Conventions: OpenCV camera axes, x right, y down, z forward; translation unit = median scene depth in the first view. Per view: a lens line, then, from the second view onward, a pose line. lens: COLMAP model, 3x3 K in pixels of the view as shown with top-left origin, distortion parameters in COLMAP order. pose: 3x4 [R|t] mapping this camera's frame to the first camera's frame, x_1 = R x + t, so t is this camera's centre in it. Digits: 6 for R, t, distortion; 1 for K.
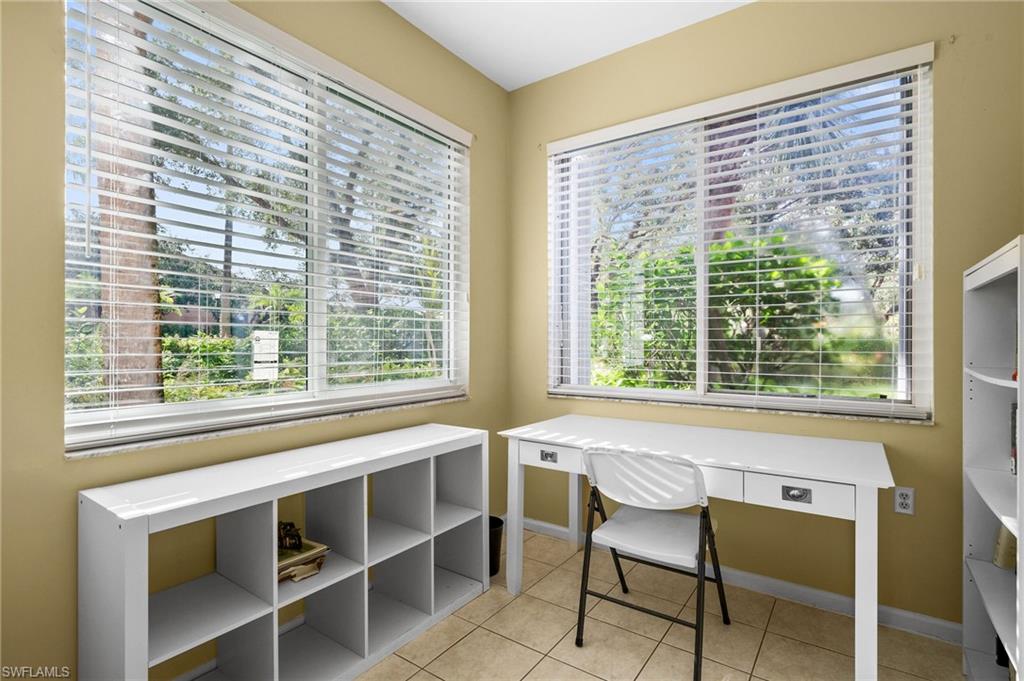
lens RADIAL K [[497.2, 0, 512.0], [0, 497.2, 340.5], [0, 0, 1]] dist [-0.000541, 0.000144]
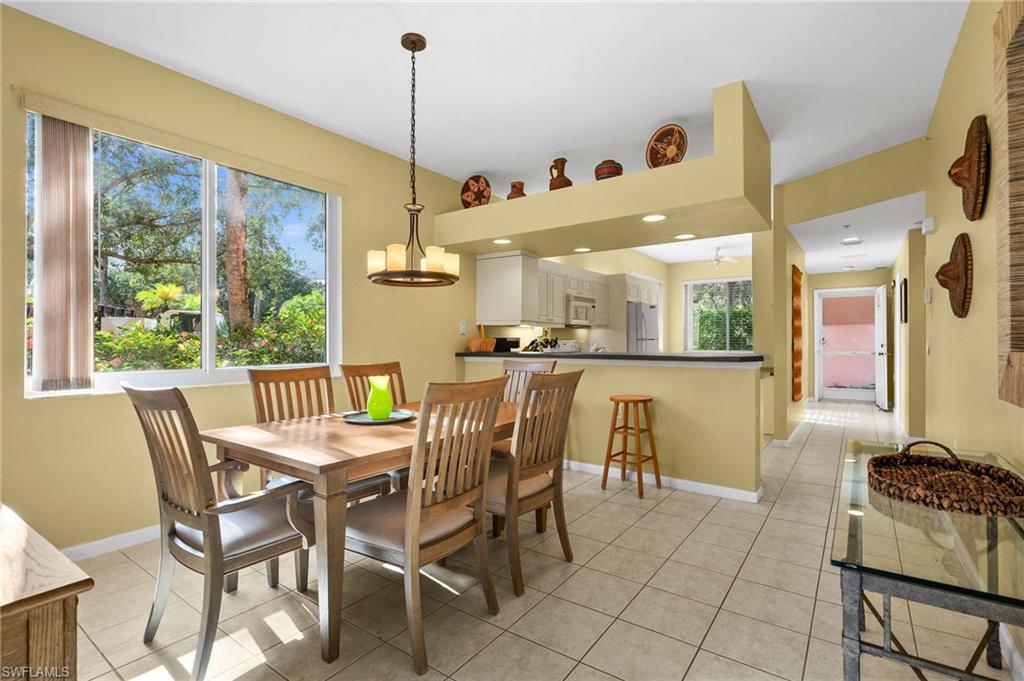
lens RADIAL K [[478.4, 0, 511.7], [0, 478.4, 339.0], [0, 0, 1]] dist [-0.002274, 0.000054]
pose [[0.999882, -0.003982, -0.014863, -1.555721], [0.003938, 0.999988, -0.002955, 0.019340], [0.014875, 0.002896, 0.999885, -3.432394]]
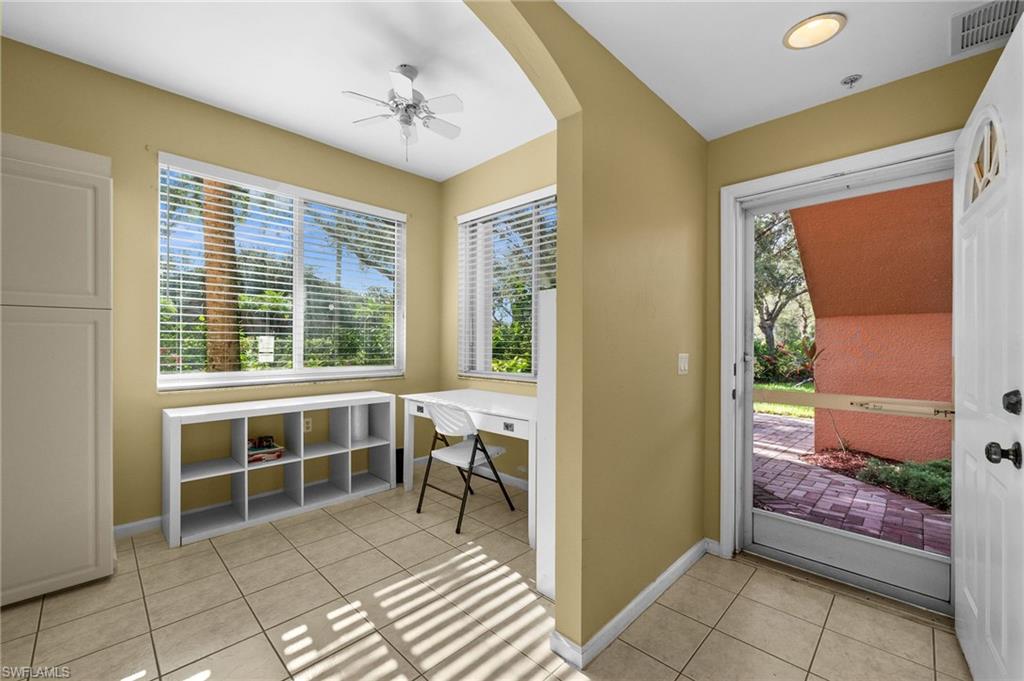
lens RADIAL K [[418.9, 0, 510.4], [0, 418.9, 341.7], [0, 0, 1]] dist [0.001937, 0.000217]
pose [[0.987807, 0.003969, -0.155632, 0.644692], [-0.003977, 0.999992, 0.000260, -0.002505], [0.155632, 0.000362, 0.987815, -0.406834]]
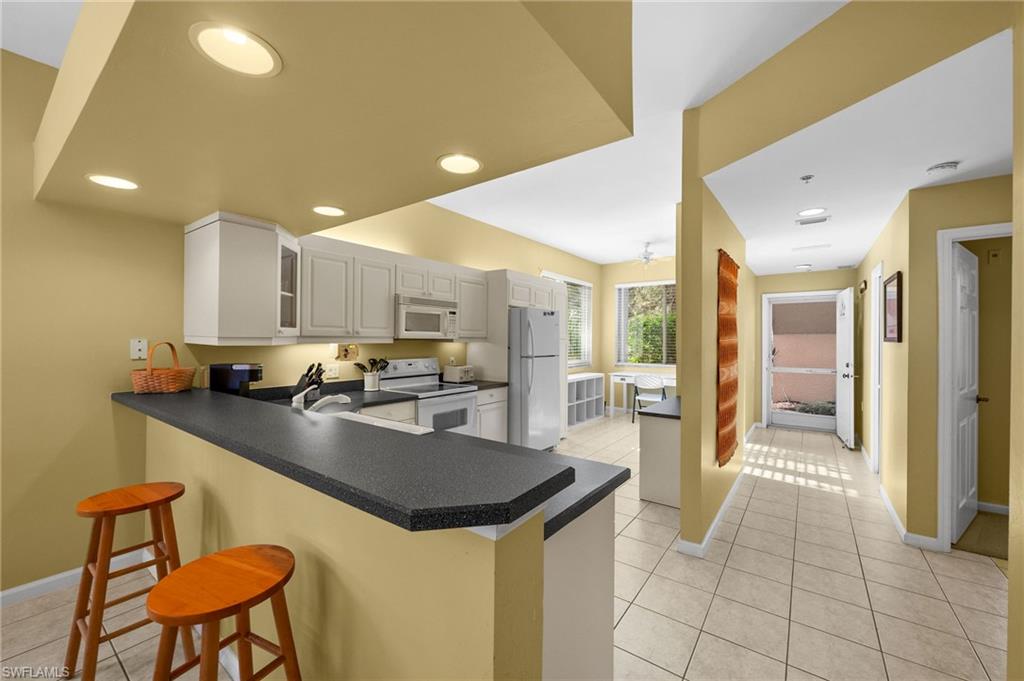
lens RADIAL K [[403.4, 0, 513.6], [0, 403.4, 338.2], [0, 0, 1]] dist [0.001351, -0.000039]
pose [[0.999817, 0.004132, -0.018672, -0.740768], [-0.004183, 0.999988, -0.002730, -0.073615], [0.018661, 0.002808, 0.999822, -2.206603]]
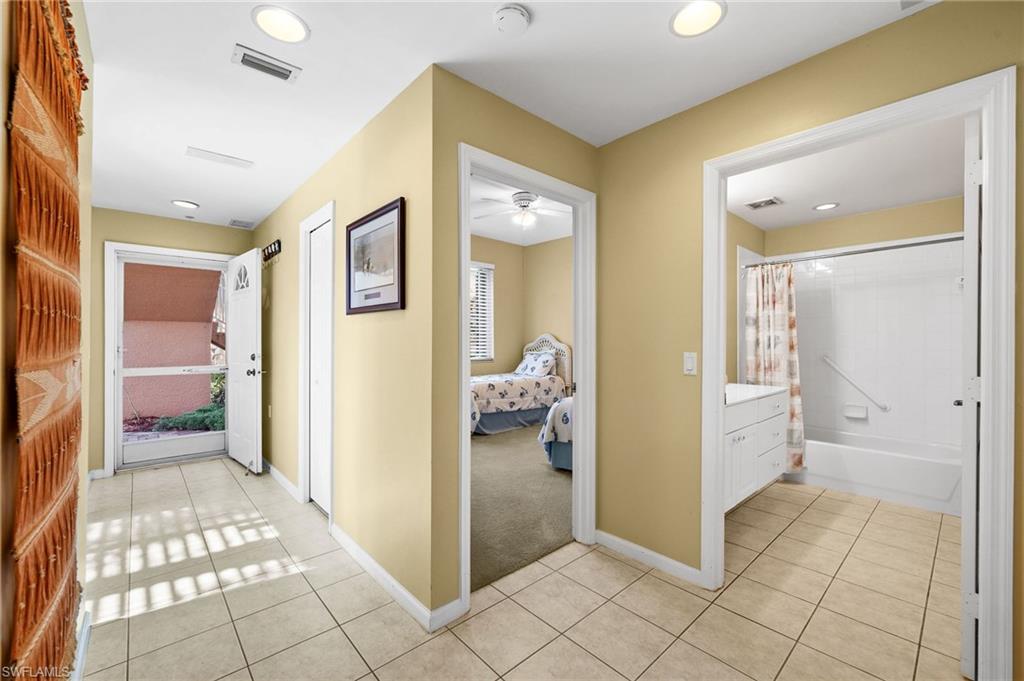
lens RADIAL K [[417.7, 0, 510.9], [0, 417.7, 339.2], [0, 0, 1]] dist [-0.003246, -0.000381]
pose [[0.222057, 0.001777, 0.975032, -0.280392], [0.000290, 0.999998, -0.001888, -0.002162], [-0.975034, 0.000702, 0.222056, -1.236178]]
